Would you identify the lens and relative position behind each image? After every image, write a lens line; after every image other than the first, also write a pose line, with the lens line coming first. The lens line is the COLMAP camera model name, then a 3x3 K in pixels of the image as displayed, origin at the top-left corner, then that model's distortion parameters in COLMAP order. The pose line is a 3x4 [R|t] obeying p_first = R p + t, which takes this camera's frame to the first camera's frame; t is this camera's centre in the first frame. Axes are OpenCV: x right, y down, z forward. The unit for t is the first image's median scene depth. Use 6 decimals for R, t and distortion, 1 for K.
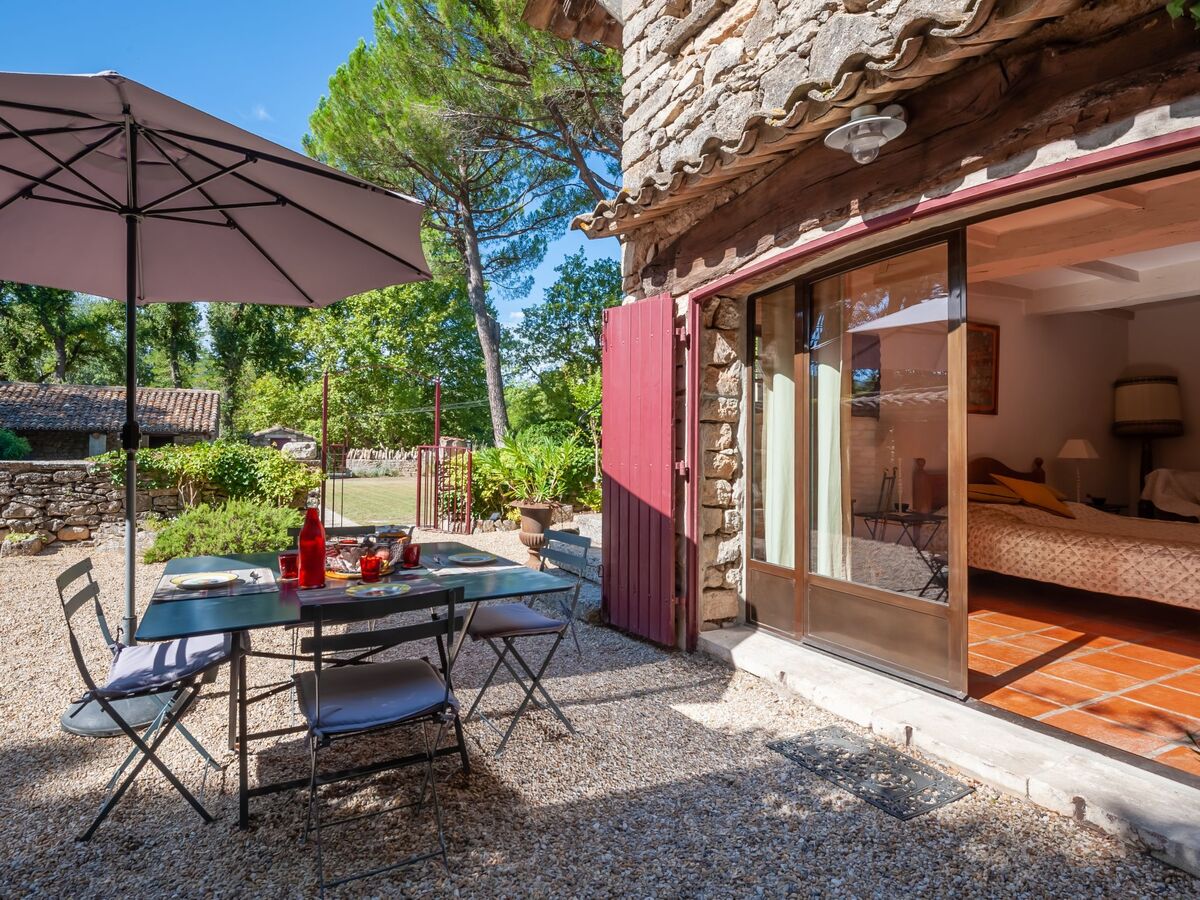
lens RADIAL K [[639.8, 0, 532.8], [0, 639.8, 451.9], [0, 0, 1]] dist [-0.004047, -0.001555]
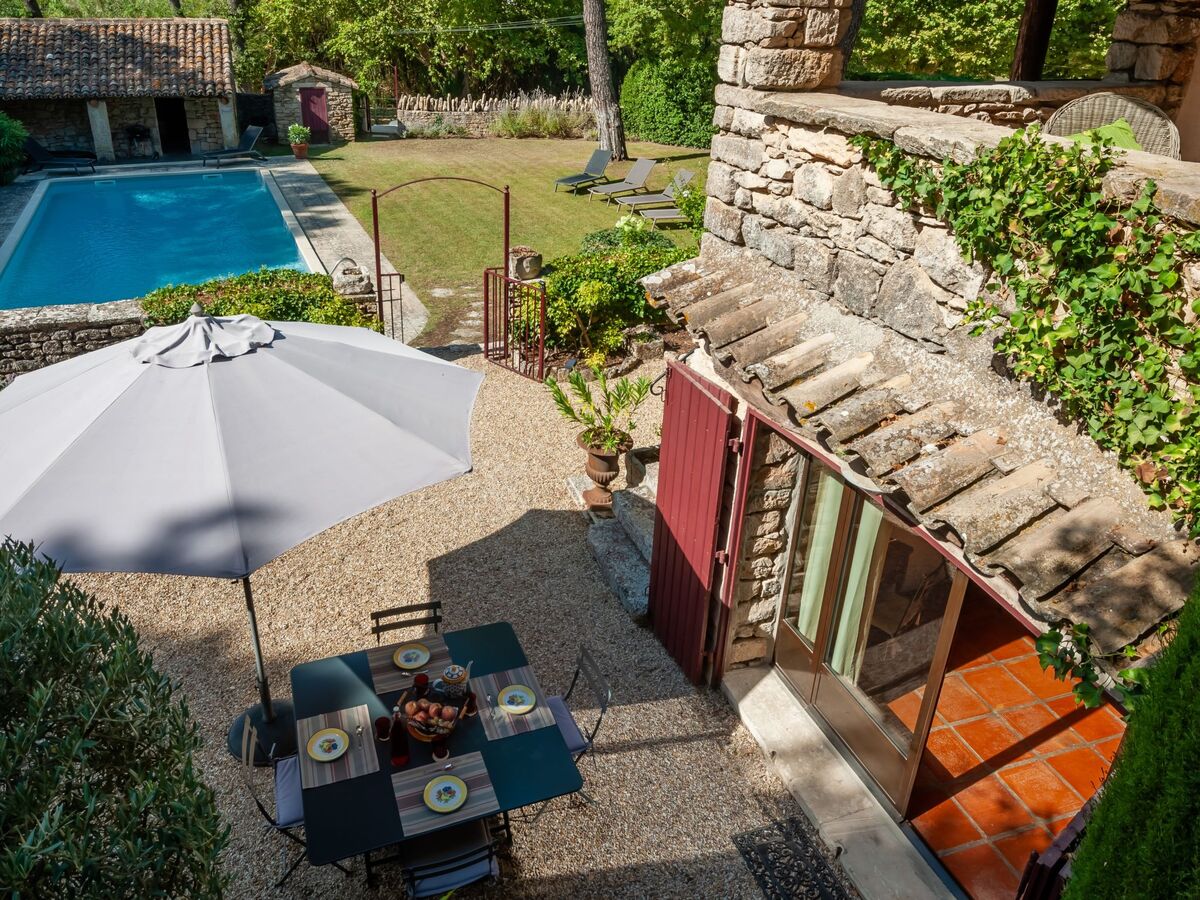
lens RADIAL K [[857.8, 0, 521.3], [0, 857.8, 393.2], [0, 0, 1]] dist [-0.003074, -0.007814]
pose [[0.989000, 0.061343, -0.134593, 0.033839], [0.001424, 0.905955, 0.423372, -0.347944], [0.147907, -0.418906, 0.895902, -0.087560]]
